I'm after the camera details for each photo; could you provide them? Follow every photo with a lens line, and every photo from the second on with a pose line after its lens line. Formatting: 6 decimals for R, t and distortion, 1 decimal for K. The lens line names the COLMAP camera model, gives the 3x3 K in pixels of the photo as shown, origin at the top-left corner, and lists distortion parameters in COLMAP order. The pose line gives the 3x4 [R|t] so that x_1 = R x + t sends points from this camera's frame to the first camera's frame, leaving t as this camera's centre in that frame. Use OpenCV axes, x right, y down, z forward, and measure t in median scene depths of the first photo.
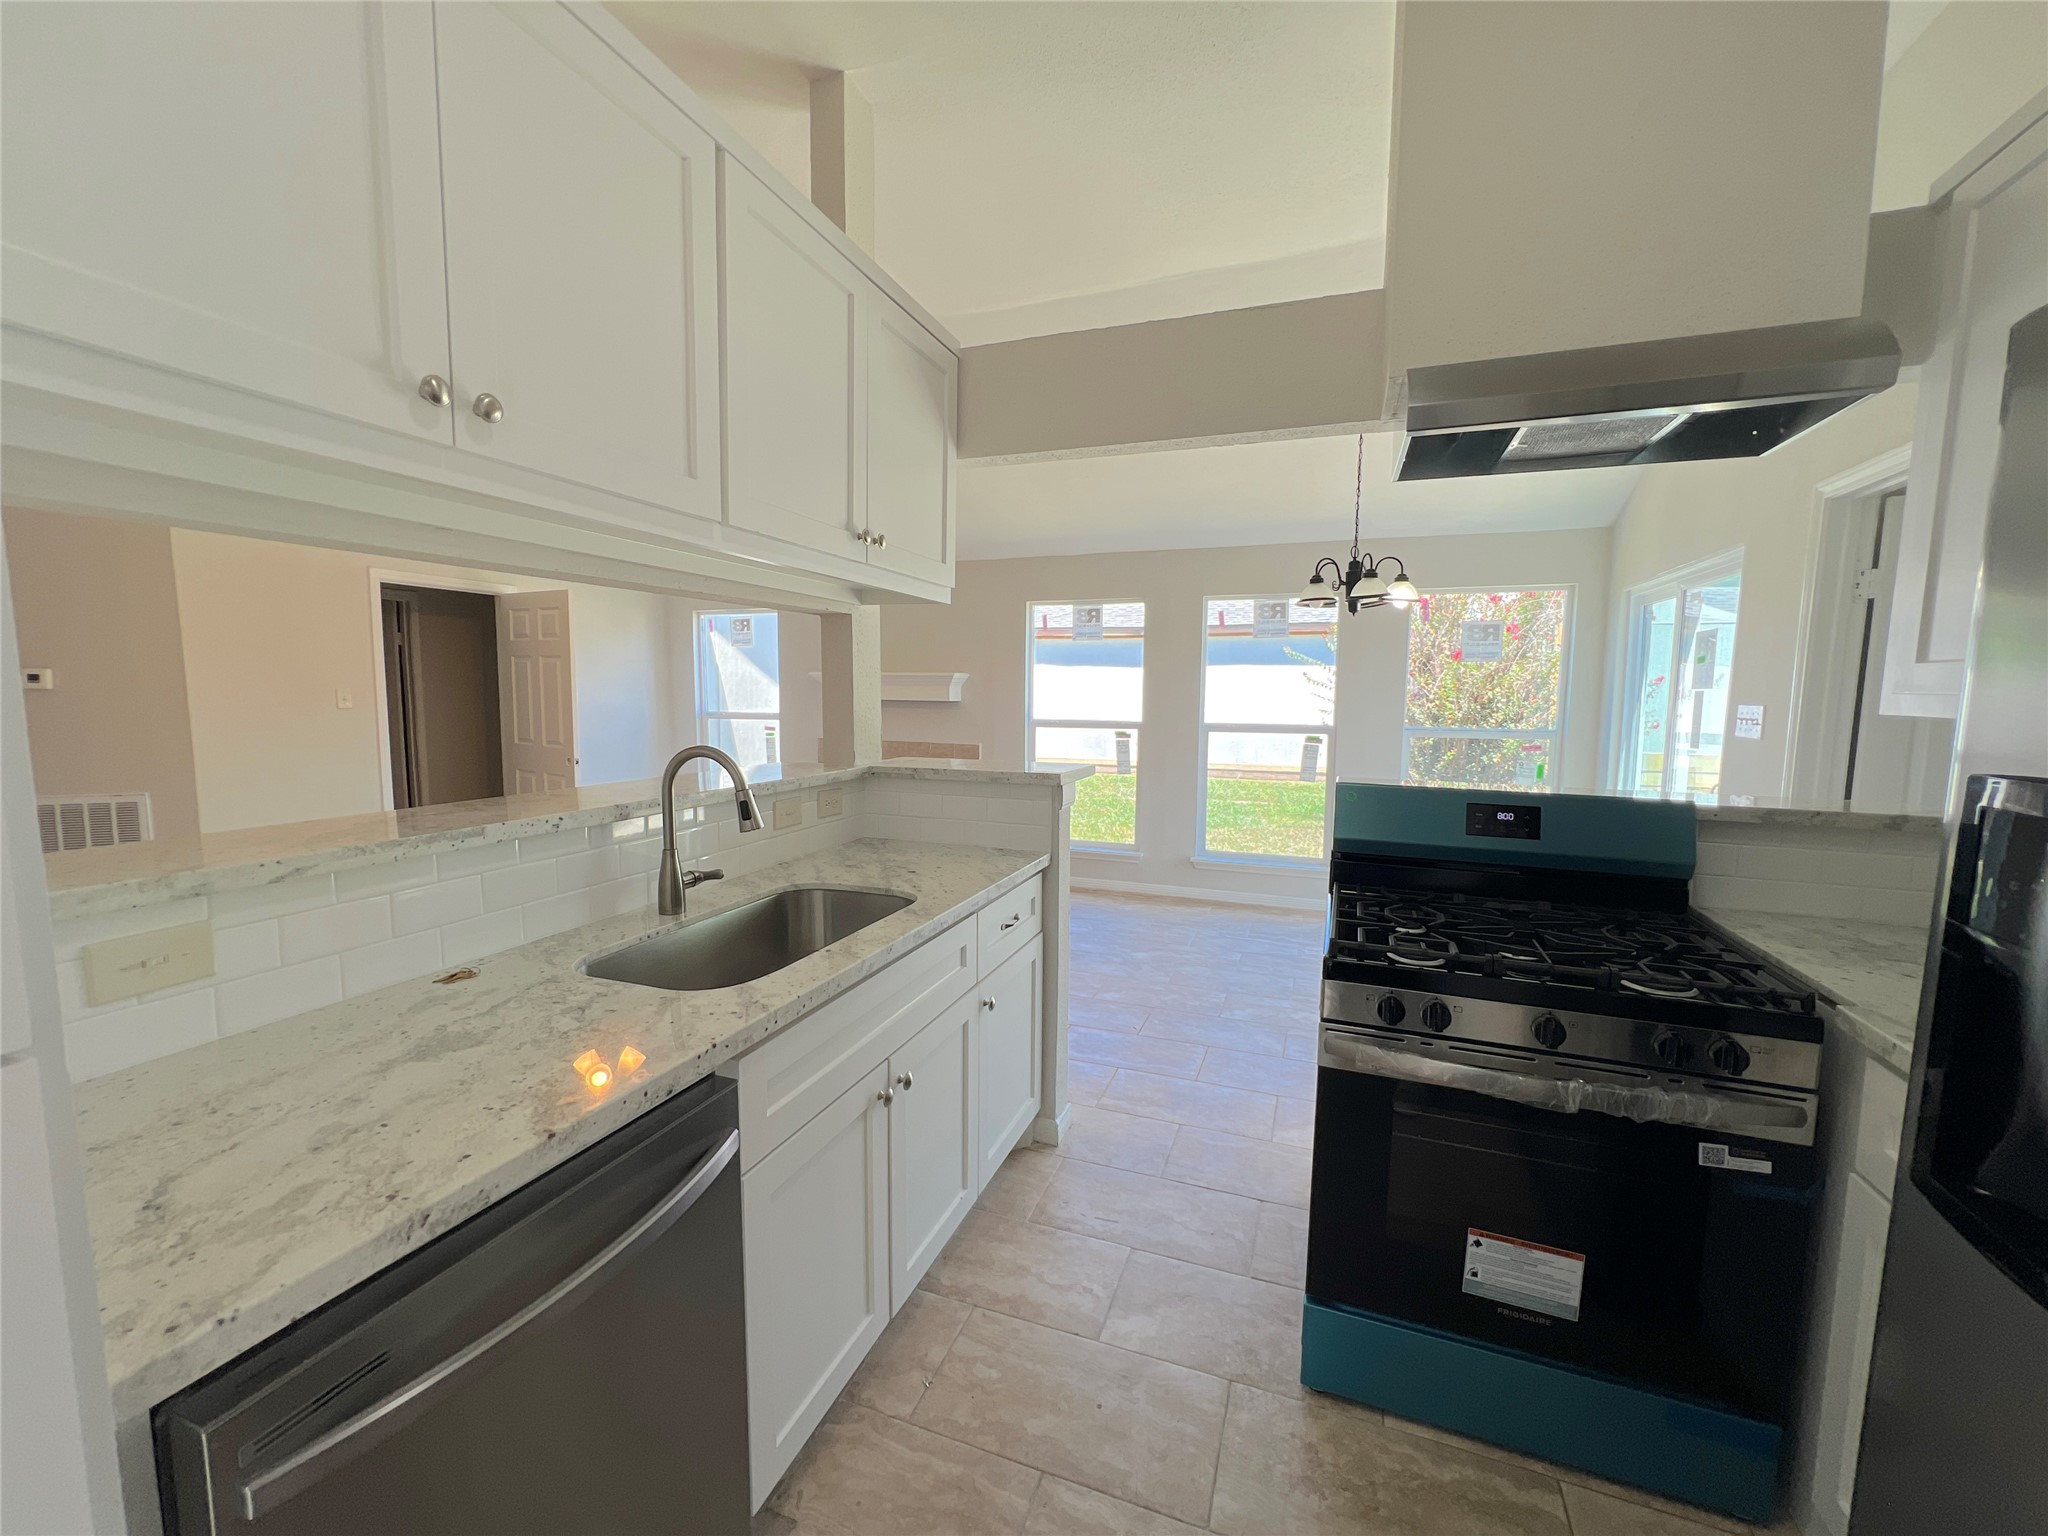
lens RADIAL K [[821.8, 0, 1024.0], [0, 821.8, 768.0], [0, 0, 1]] dist [-0.001929, 0.000131]
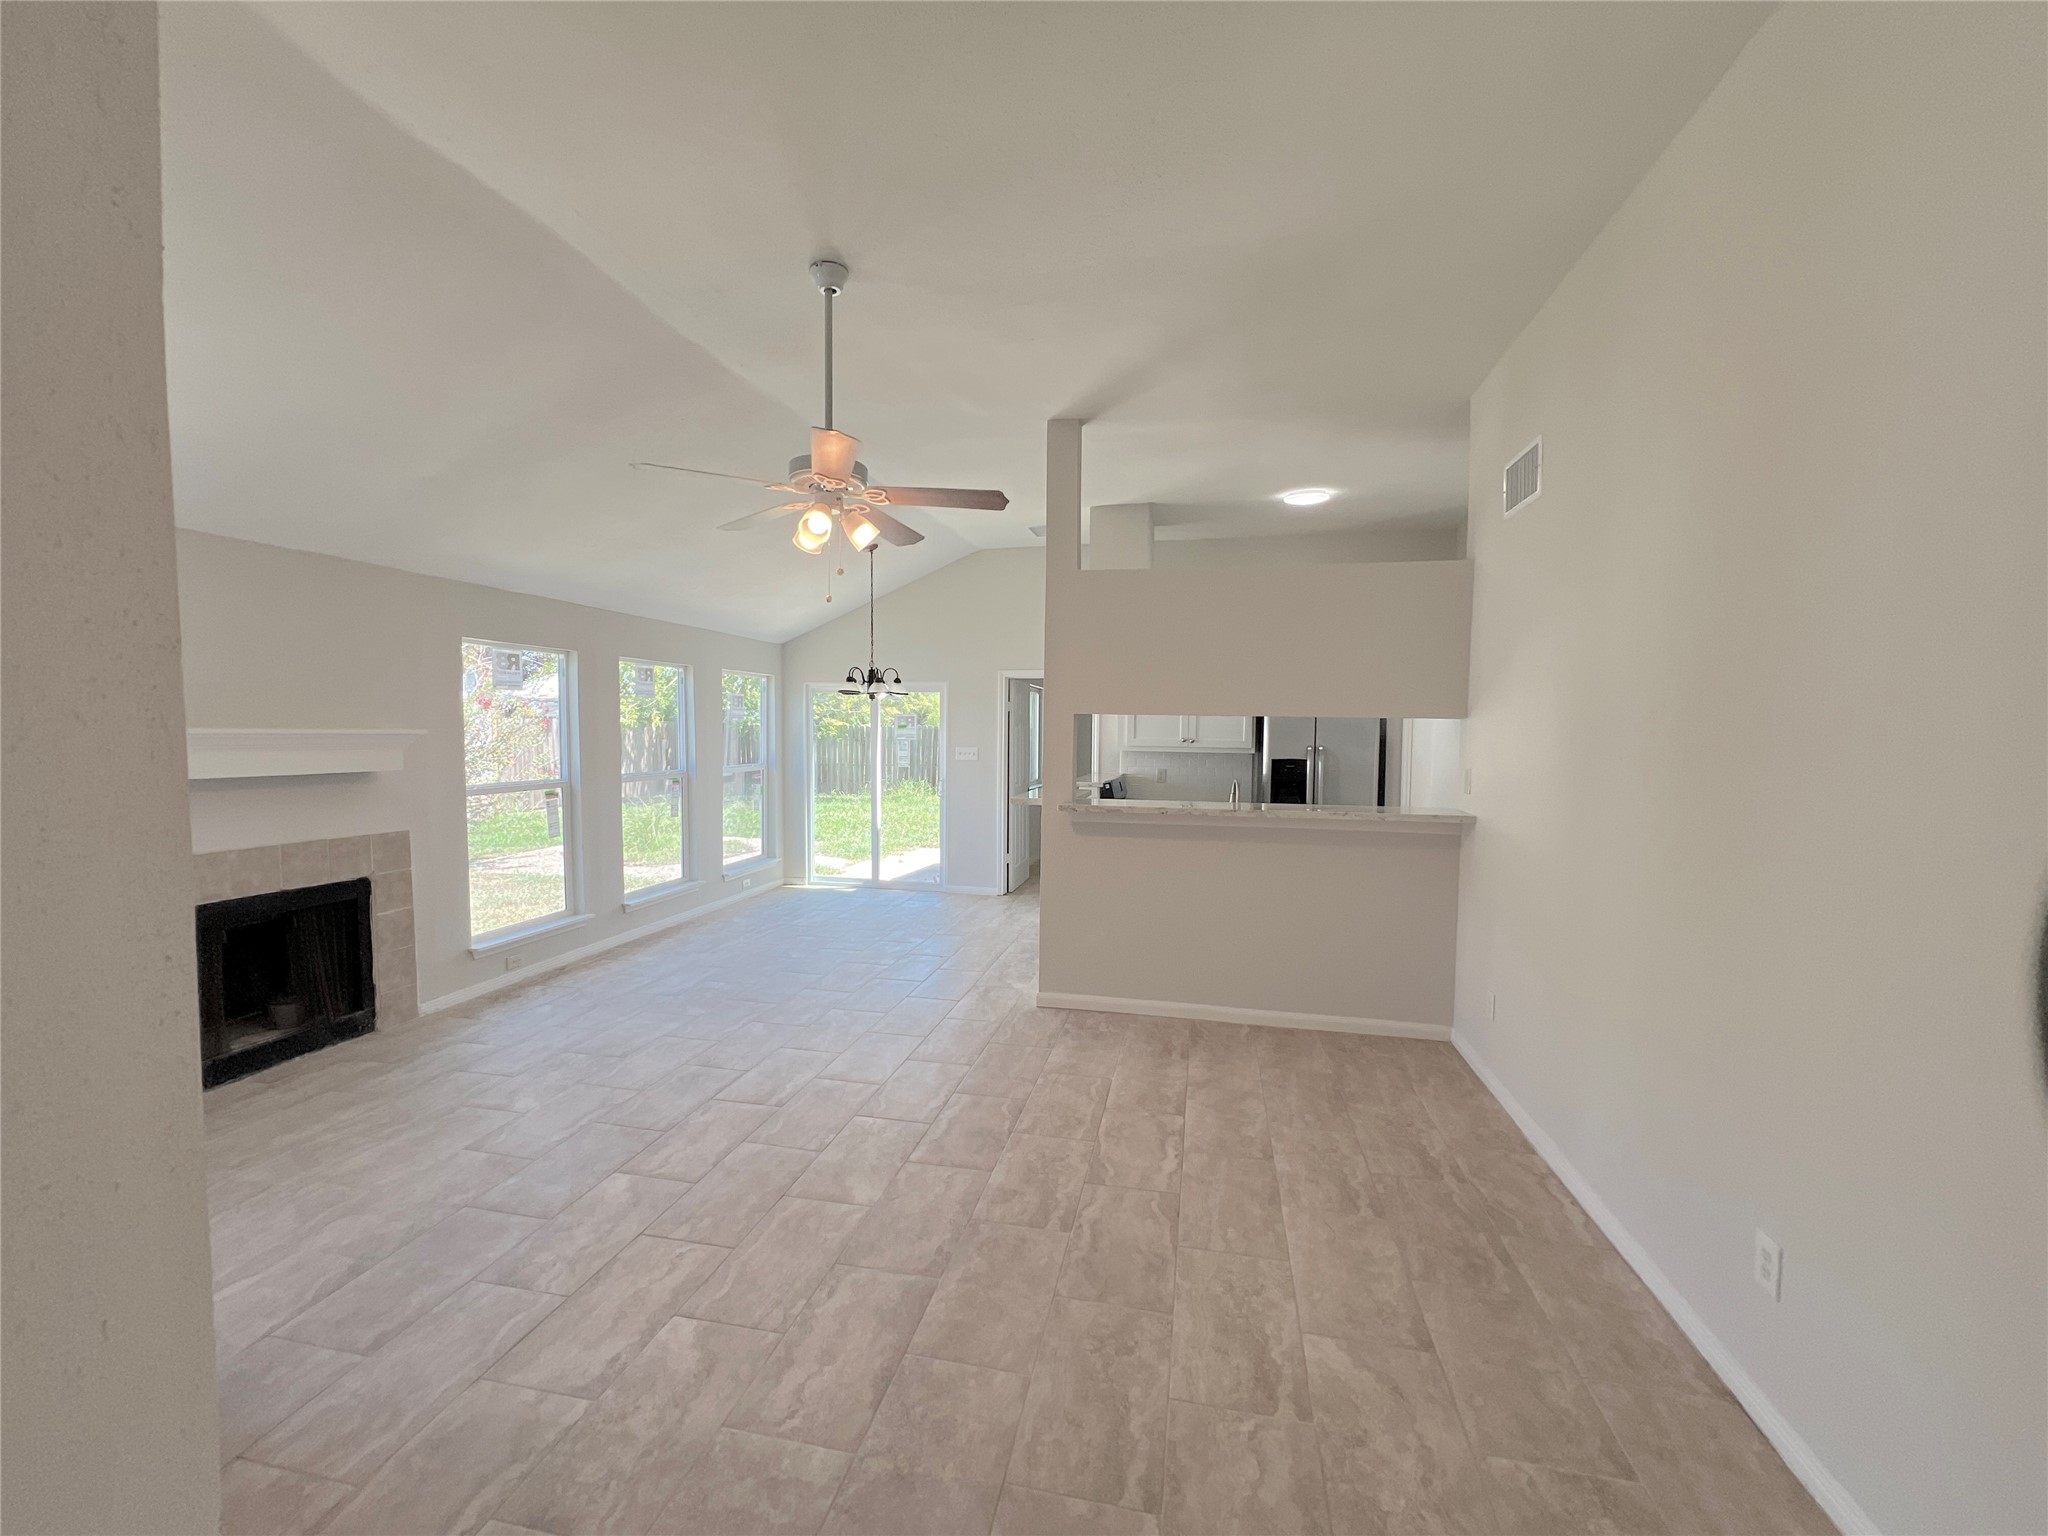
lens RADIAL K [[822.2, 0, 1027.2], [0, 822.2, 772.2], [0, 0, 1]] dist [-0.003665, 0.001223]
pose [[-0.147726, -0.059824, 0.987217, -1.996911], [0.084954, 0.993712, 0.072930, -0.202523], [-0.985373, 0.094641, -0.141714, 1.394749]]
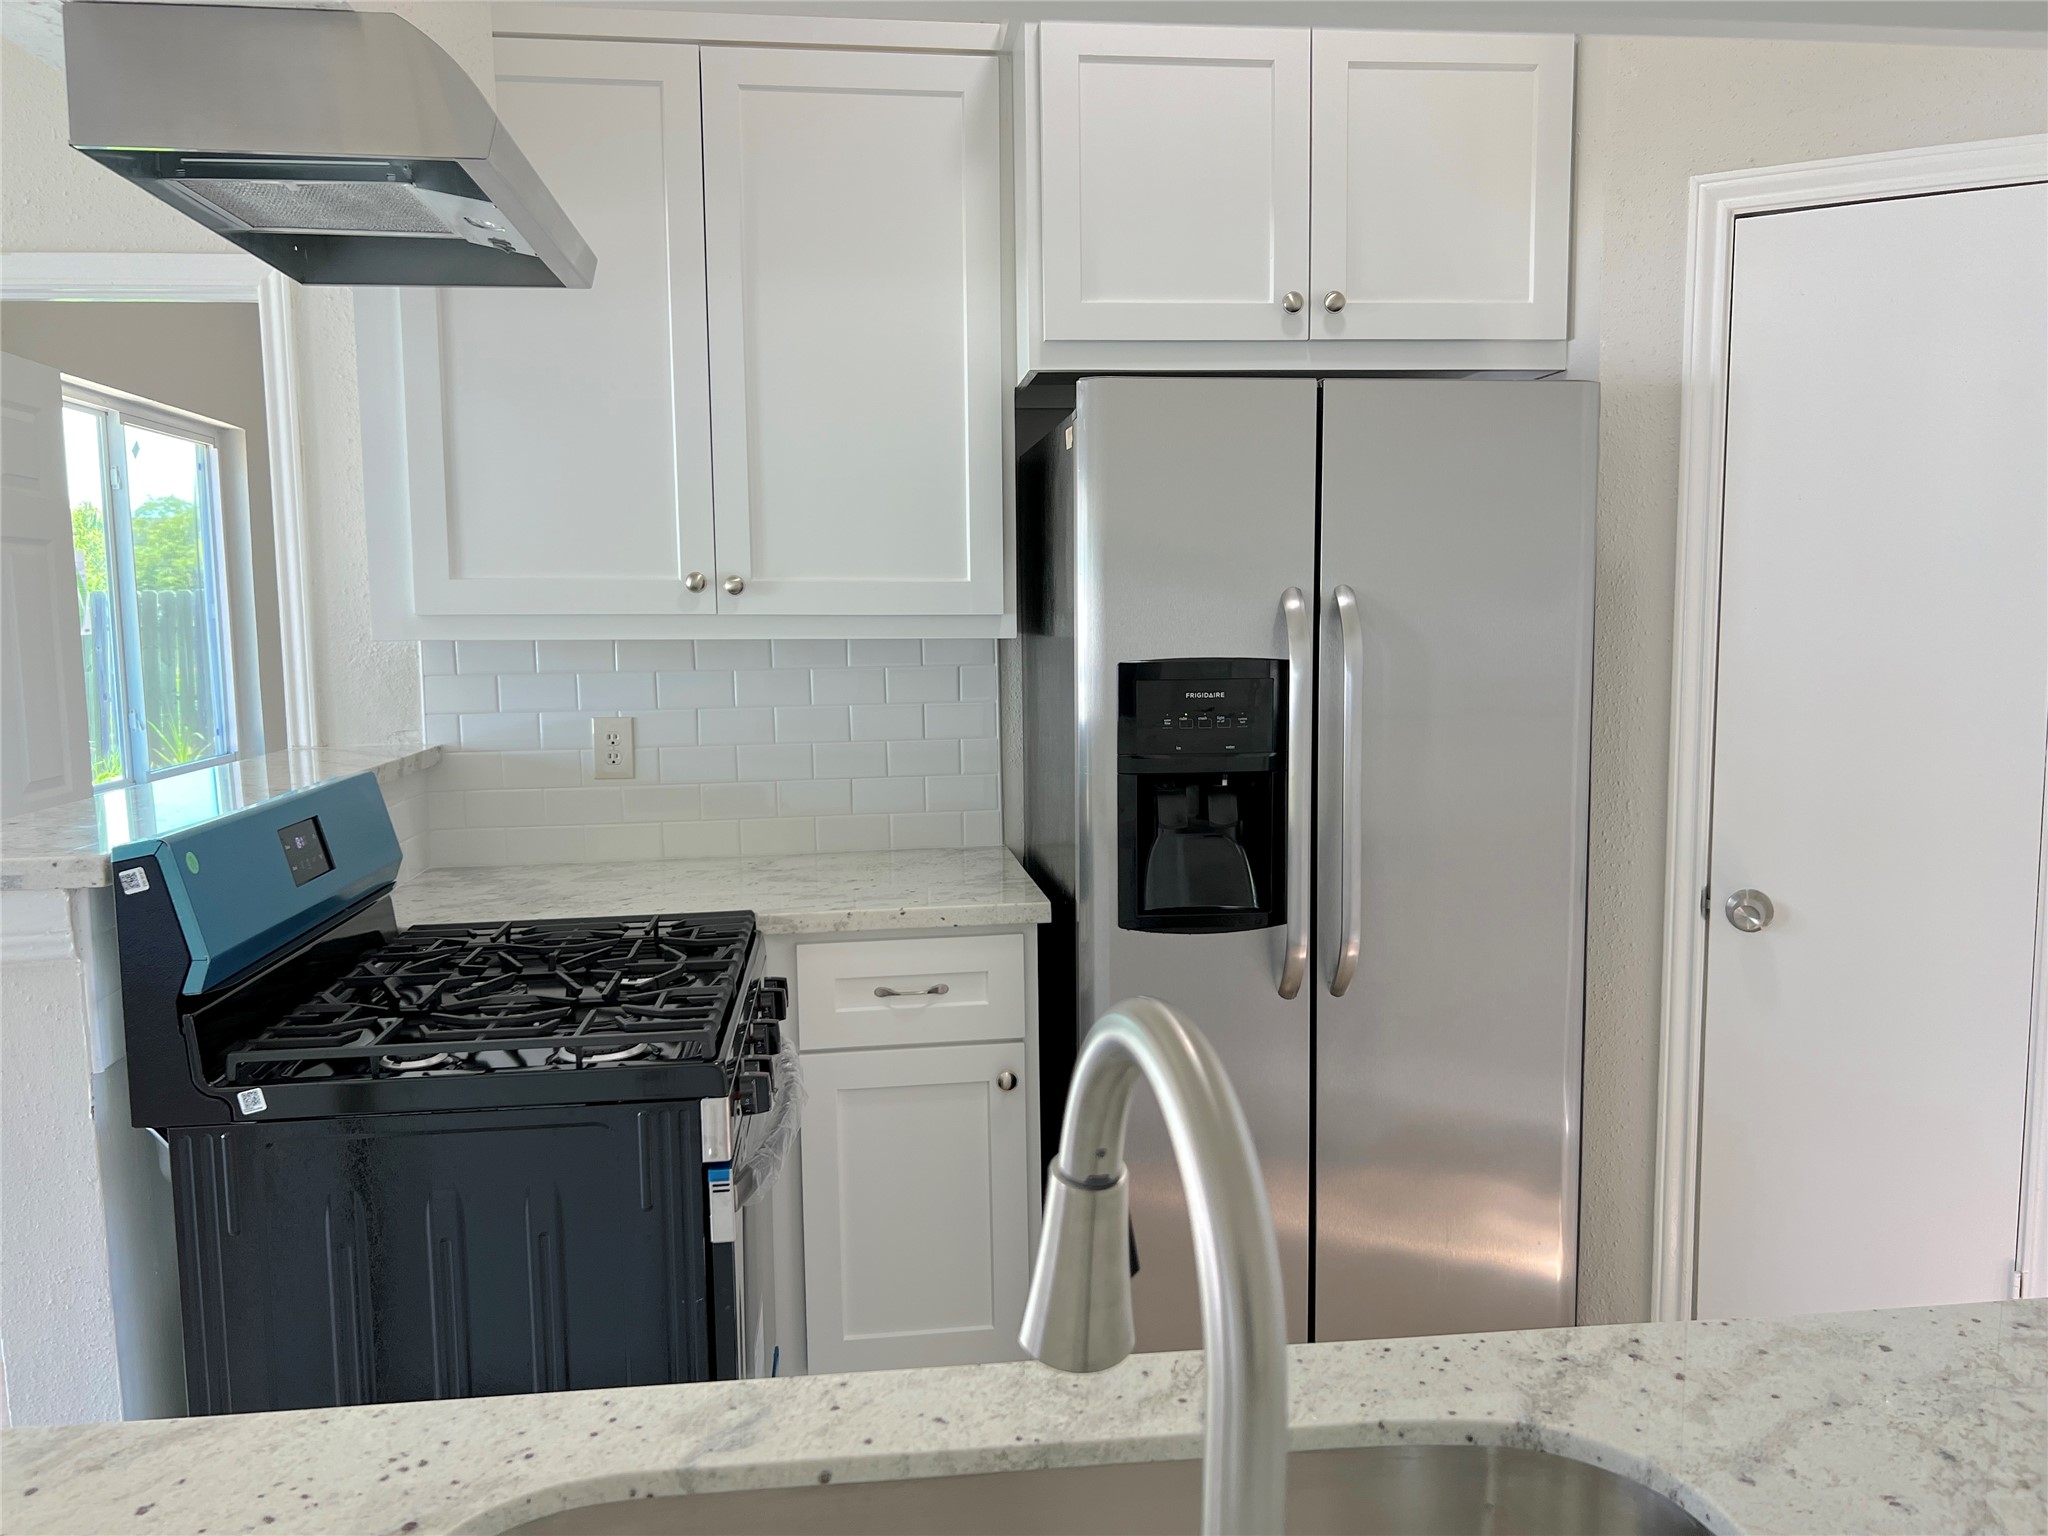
lens RADIAL K [[1535.5, 0, 1024.0], [0, 1535.5, 768.0], [0, 0, 1]] dist [0.105110, -0.206686]
pose [[-0.461807, -0.102483, 0.881040, -0.438948], [0.094025, 0.982050, 0.163517, -0.092641], [-0.881983, 0.158353, -0.443882, 0.779739]]
